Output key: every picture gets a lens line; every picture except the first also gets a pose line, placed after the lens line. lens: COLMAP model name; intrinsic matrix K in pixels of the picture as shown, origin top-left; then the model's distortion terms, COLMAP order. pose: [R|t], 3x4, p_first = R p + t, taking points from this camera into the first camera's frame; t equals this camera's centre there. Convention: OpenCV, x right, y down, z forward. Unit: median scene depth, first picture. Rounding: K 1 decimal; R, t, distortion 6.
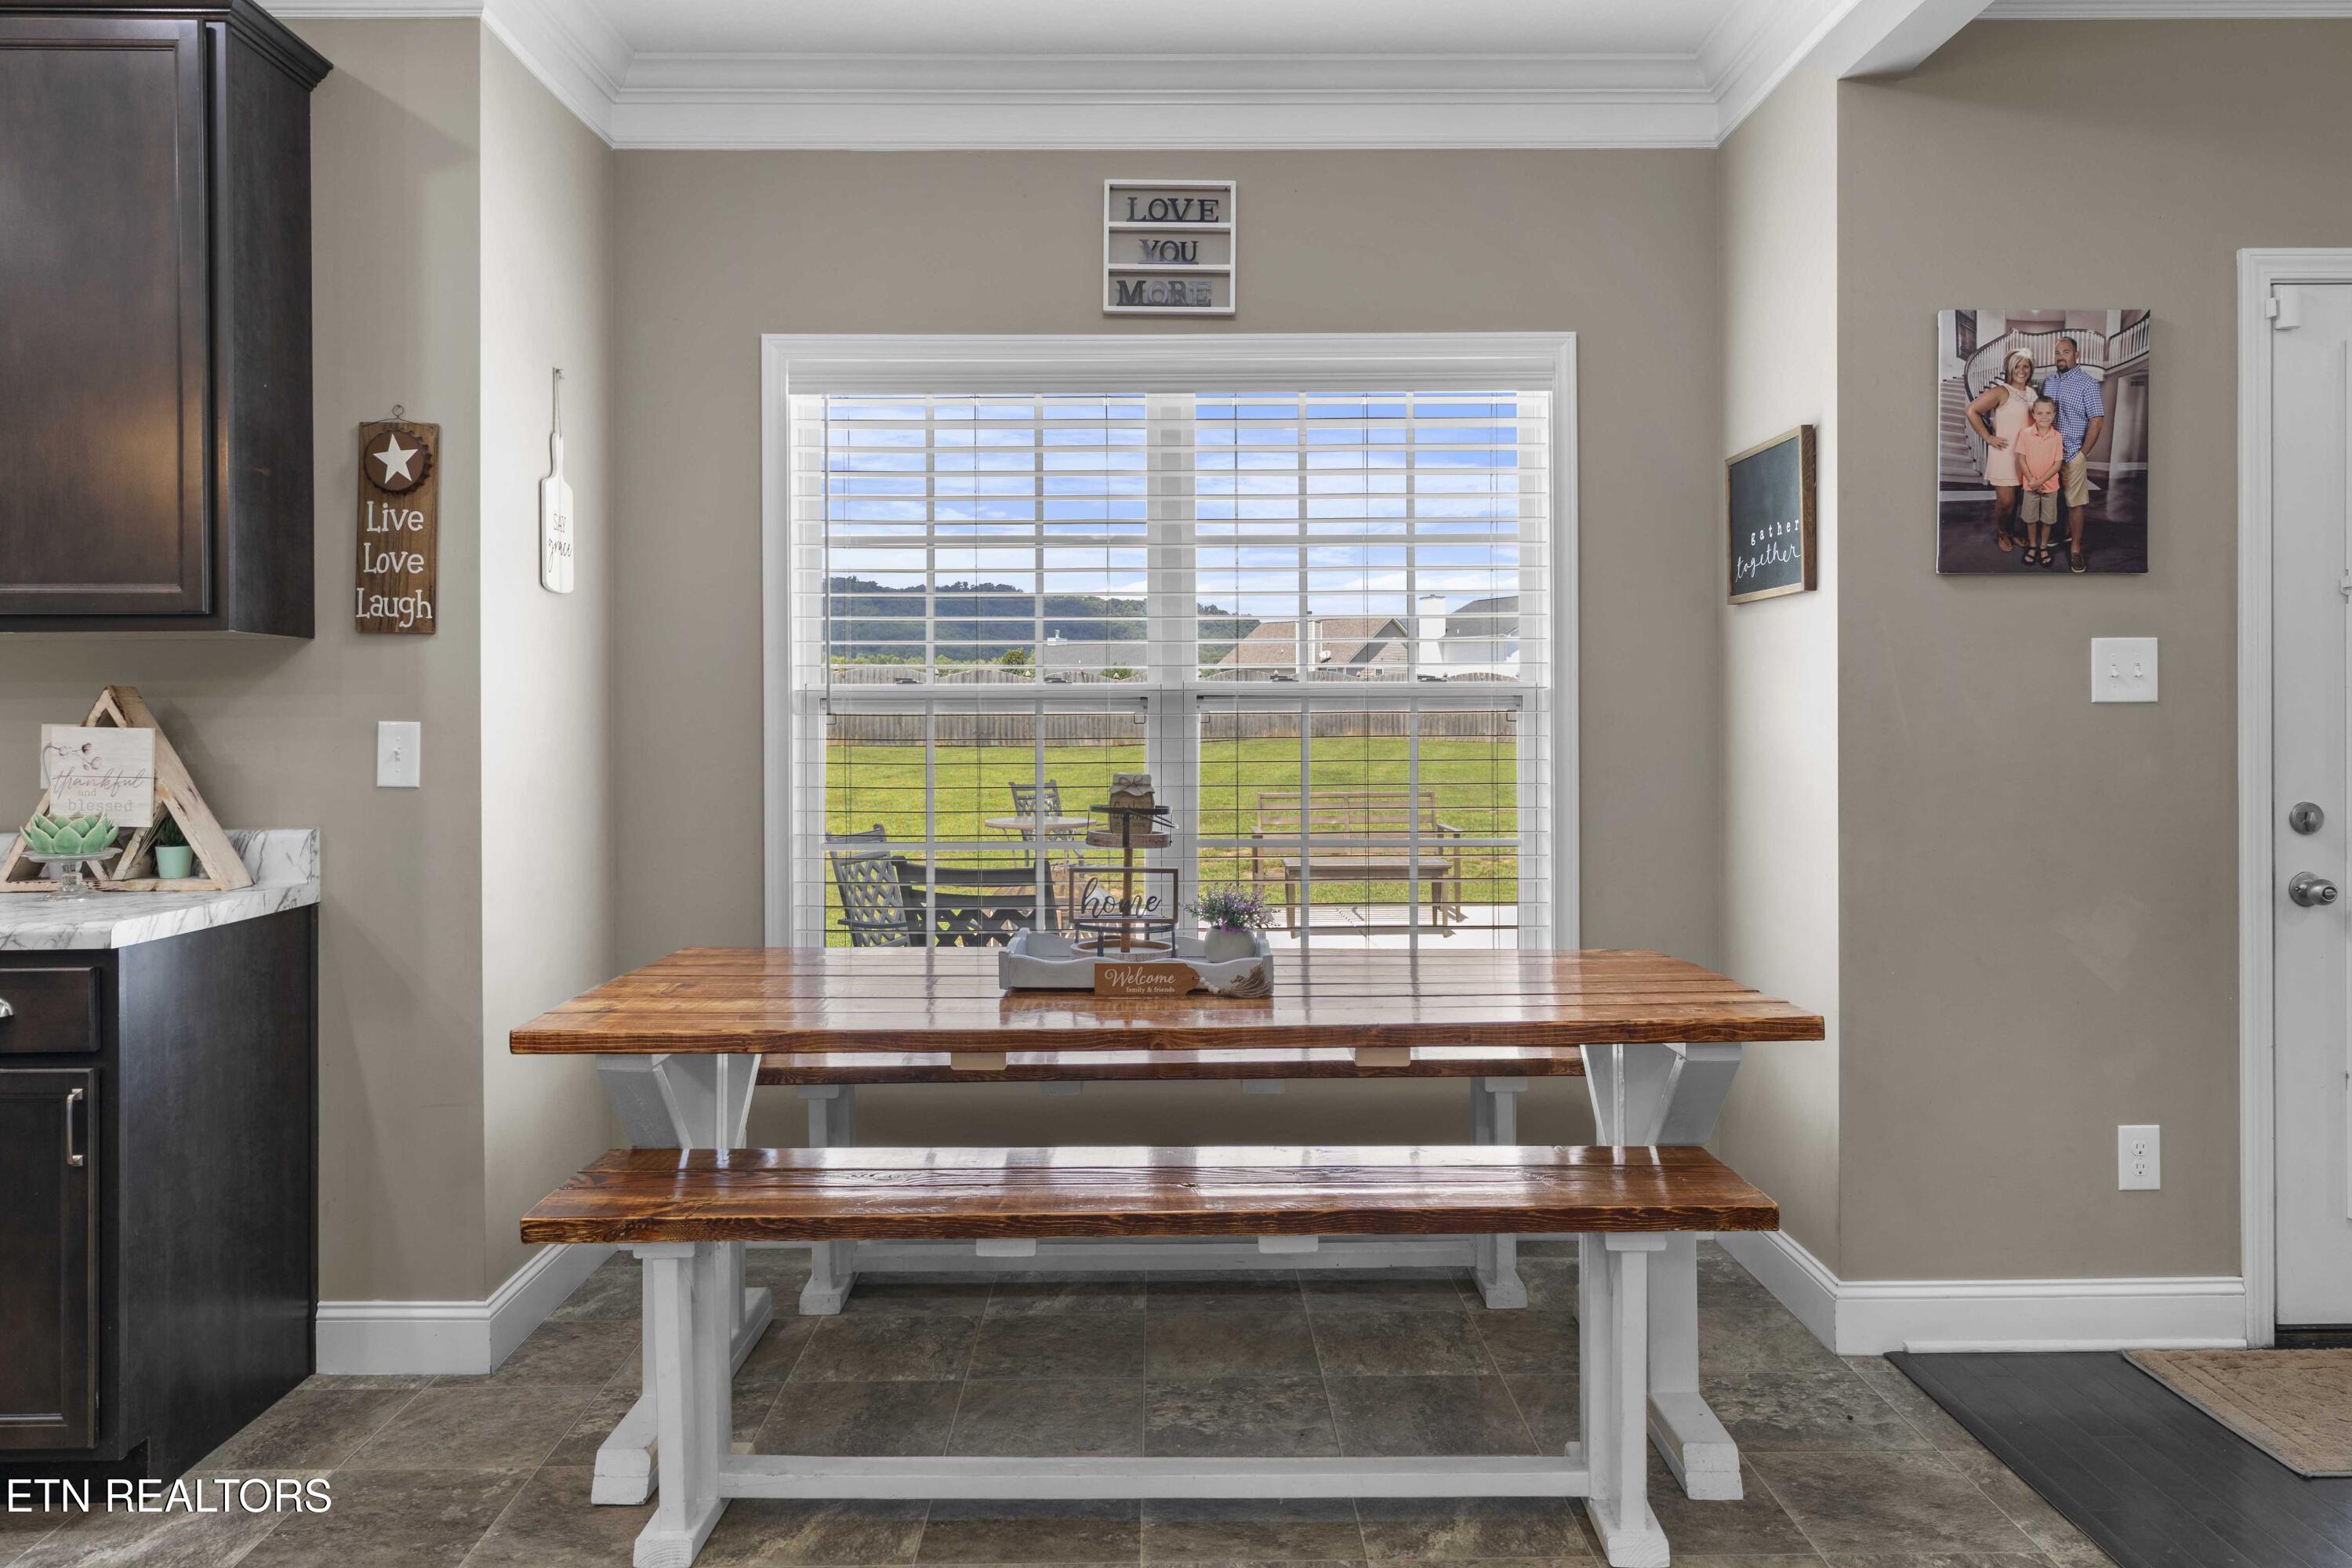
lens RADIAL K [[1639.9, 0, 1177.4], [0, 1639.9, 736.1], [0, 0, 1]] dist [0.000754, 0.007685]
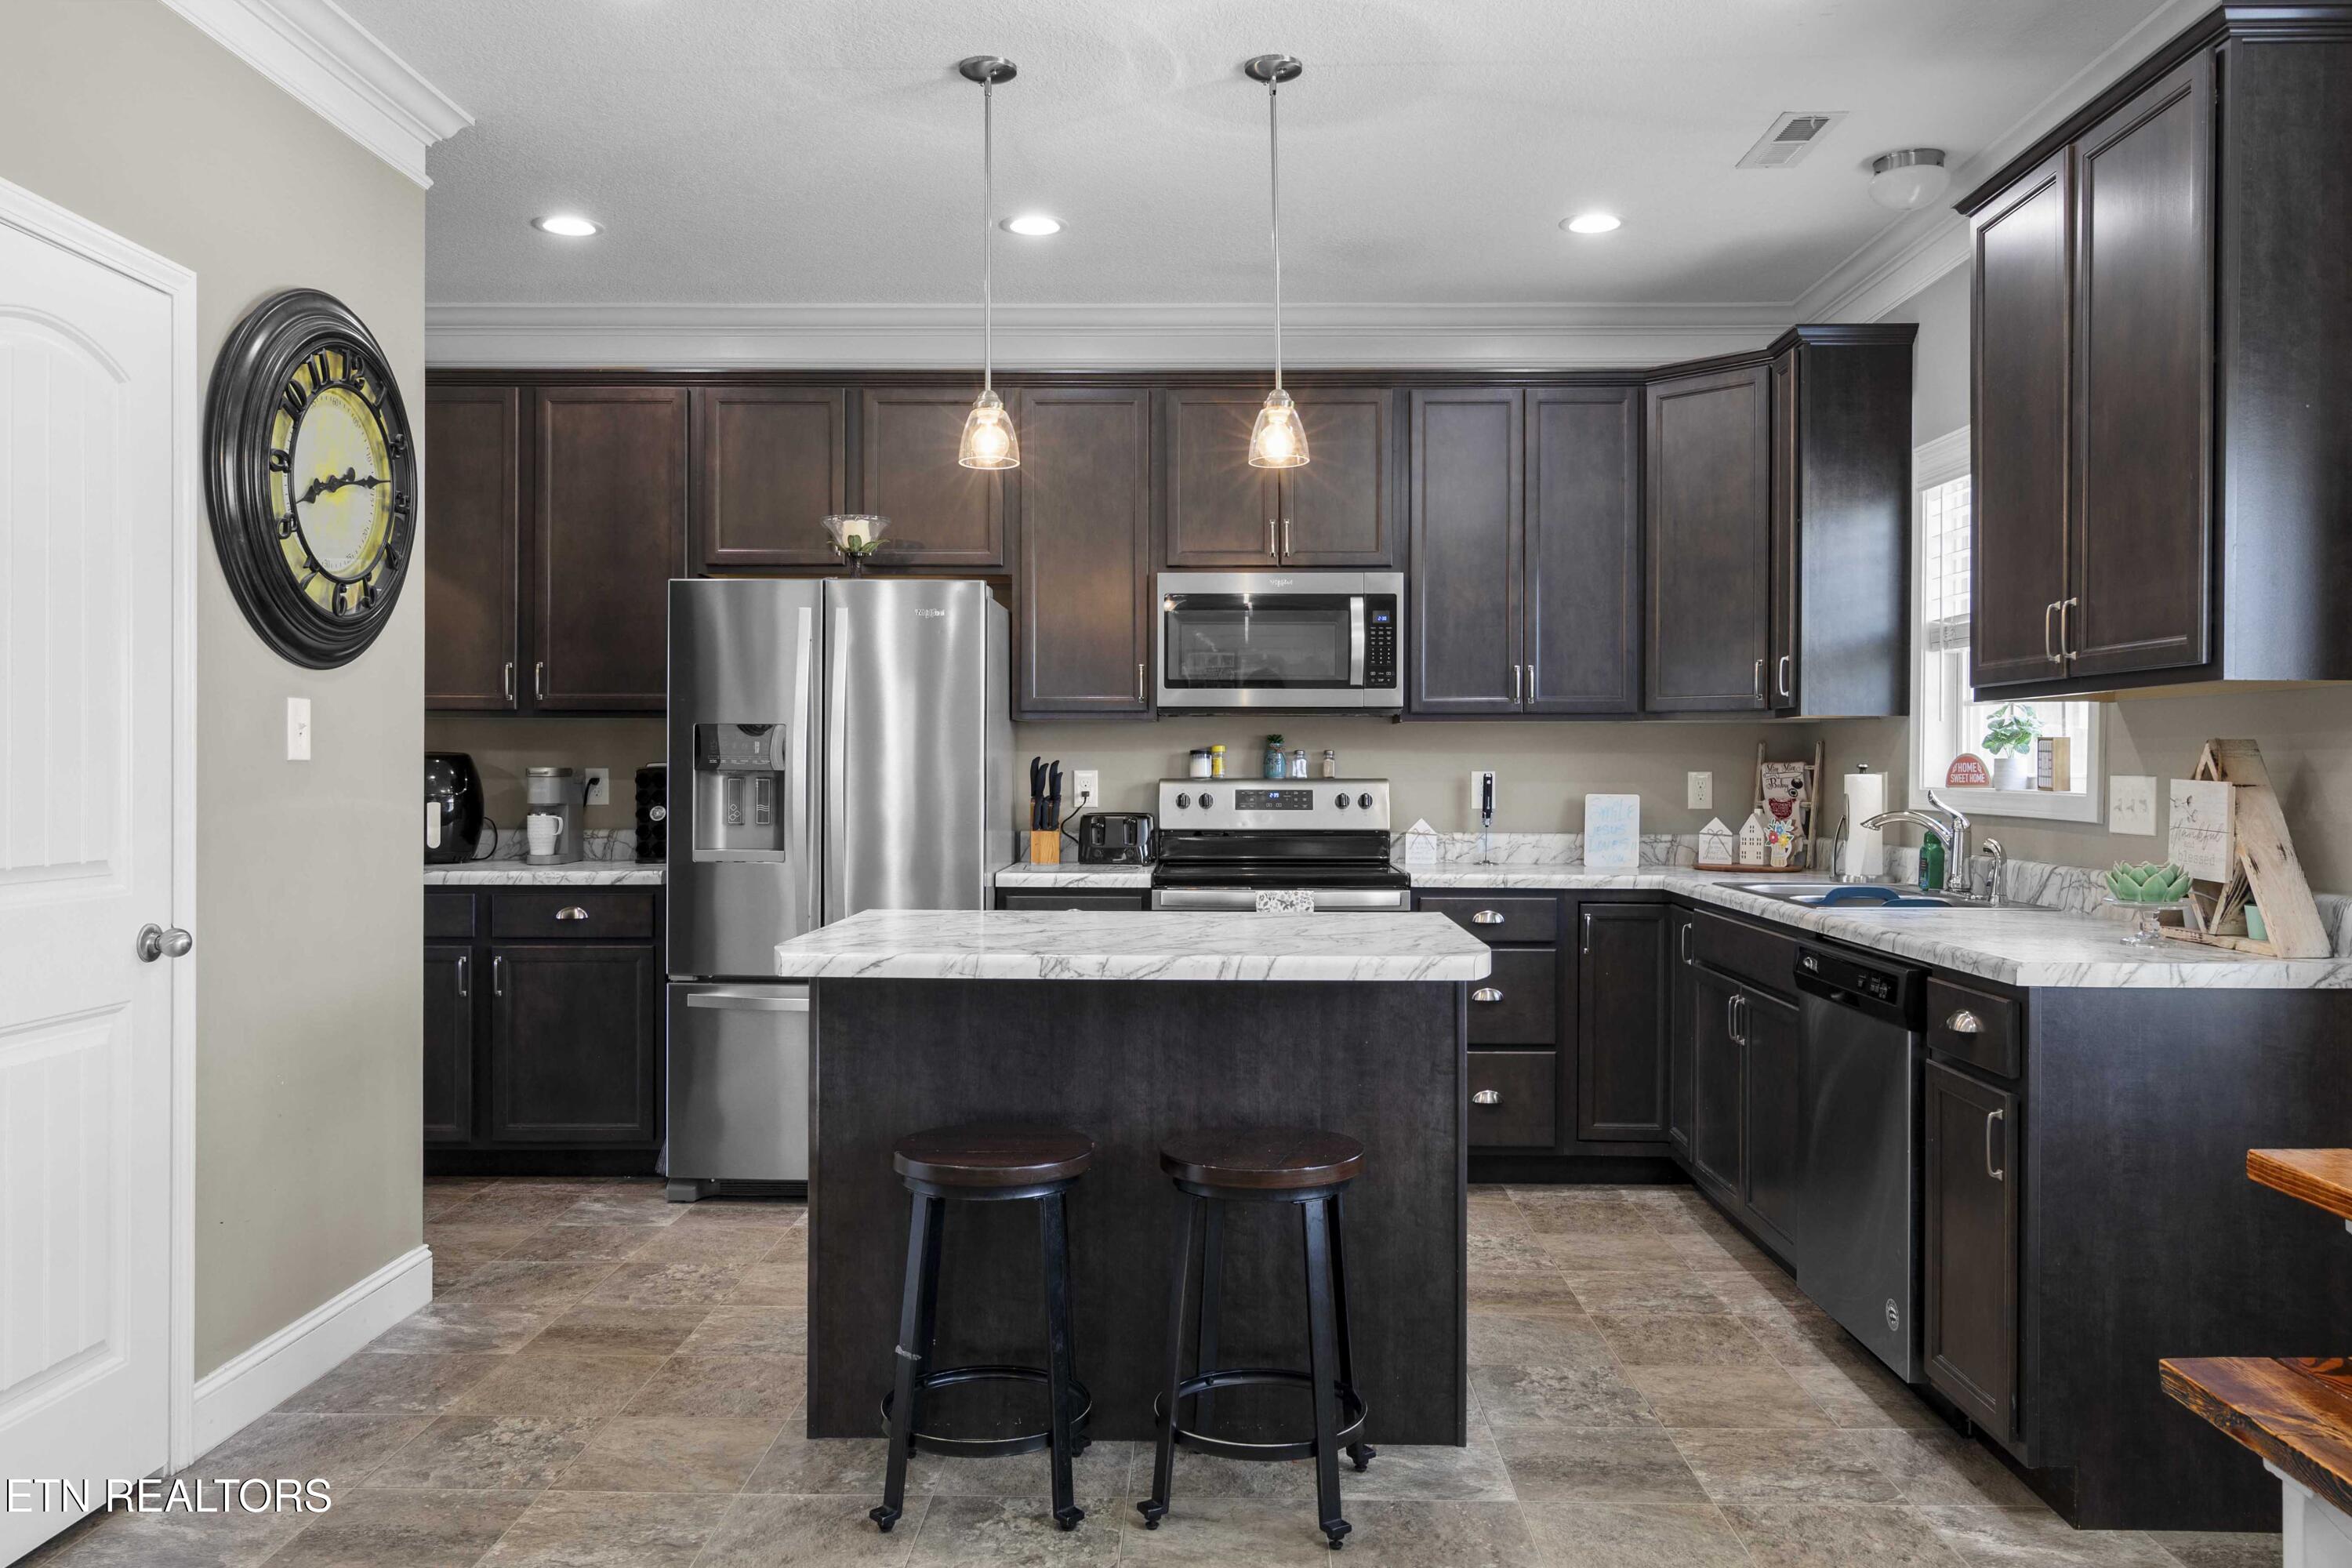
lens RADIAL K [[1715.7, 0, 1189.7], [0, 1715.7, 773.8], [0, 0, 1]] dist [0.005232, 0.004880]
pose [[-0.030021, 0.010594, -0.999493, 0.396092], [-0.015392, 0.999820, 0.011059, -0.010577], [0.999431, 0.015716, -0.029853, 0.399740]]
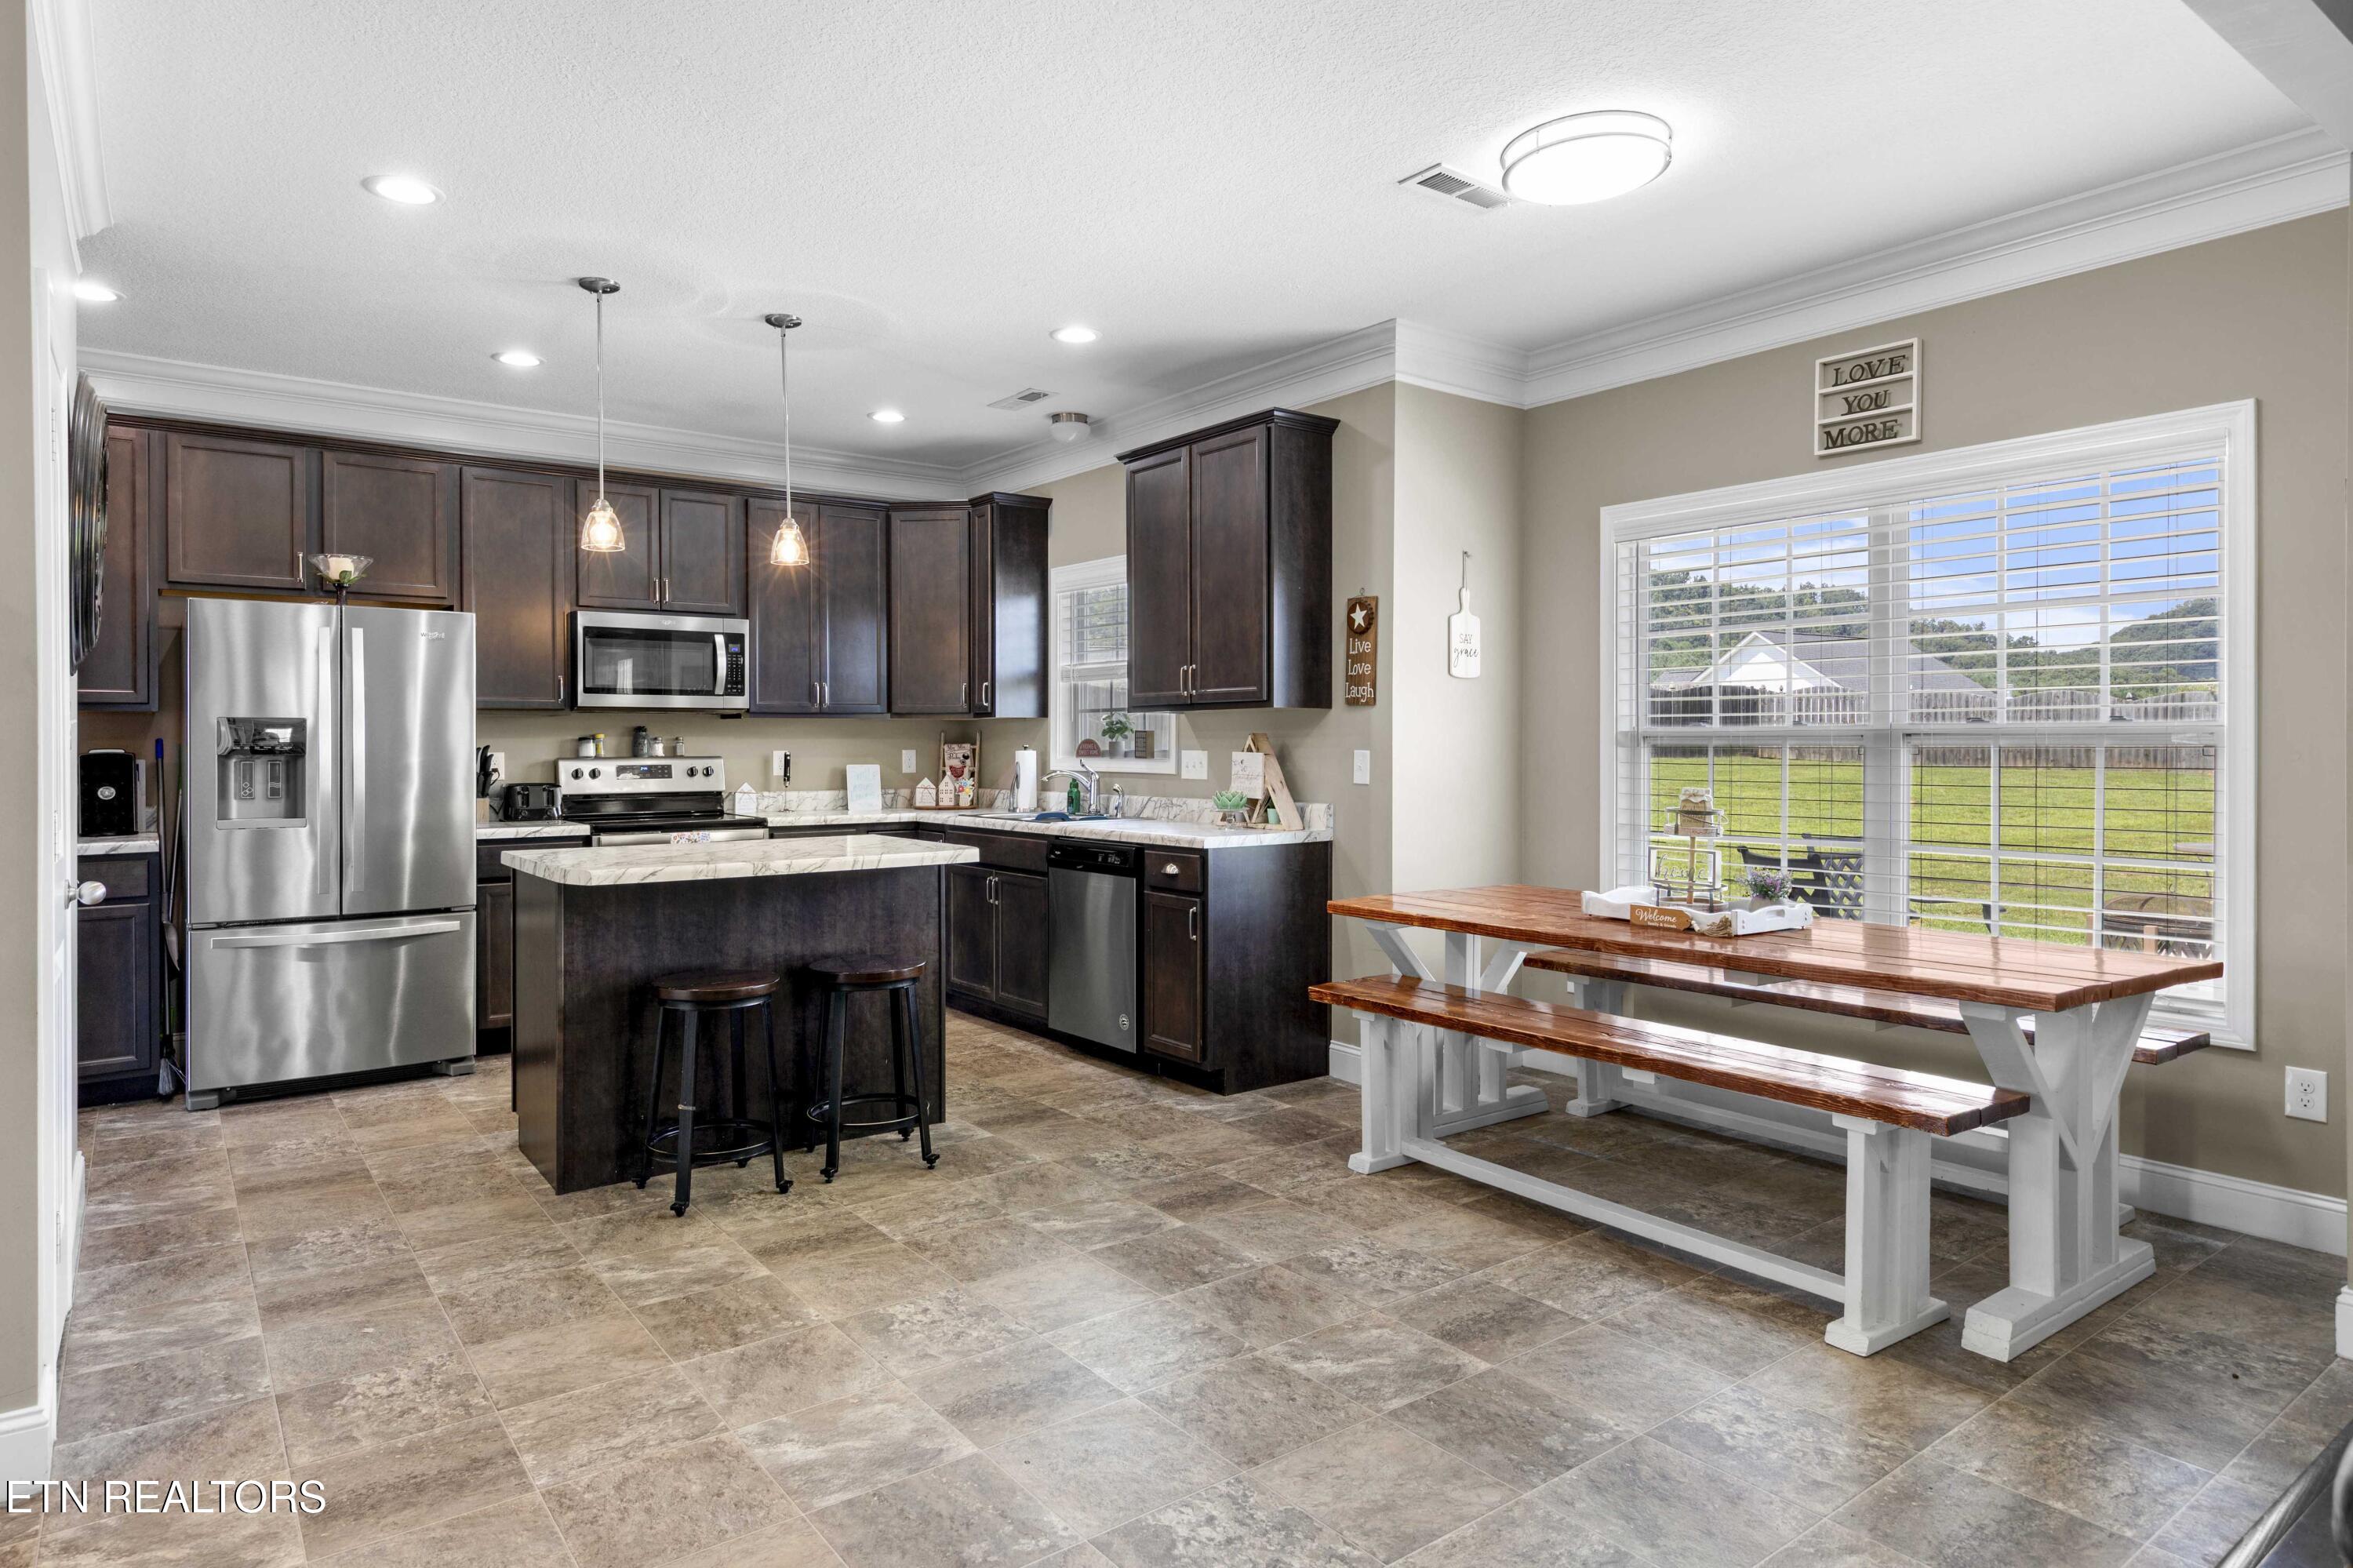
lens RADIAL K [[1364.6, 0, 1147.0], [0, 1364.6, 745.7], [0, 0, 1]] dist [0.010645, -0.003101]
pose [[0.586127, 0.005466, -0.810201, 0.699094], [-0.010693, 0.999942, -0.000989, -0.010093], [0.810148, 0.009243, 0.586152, -0.158094]]
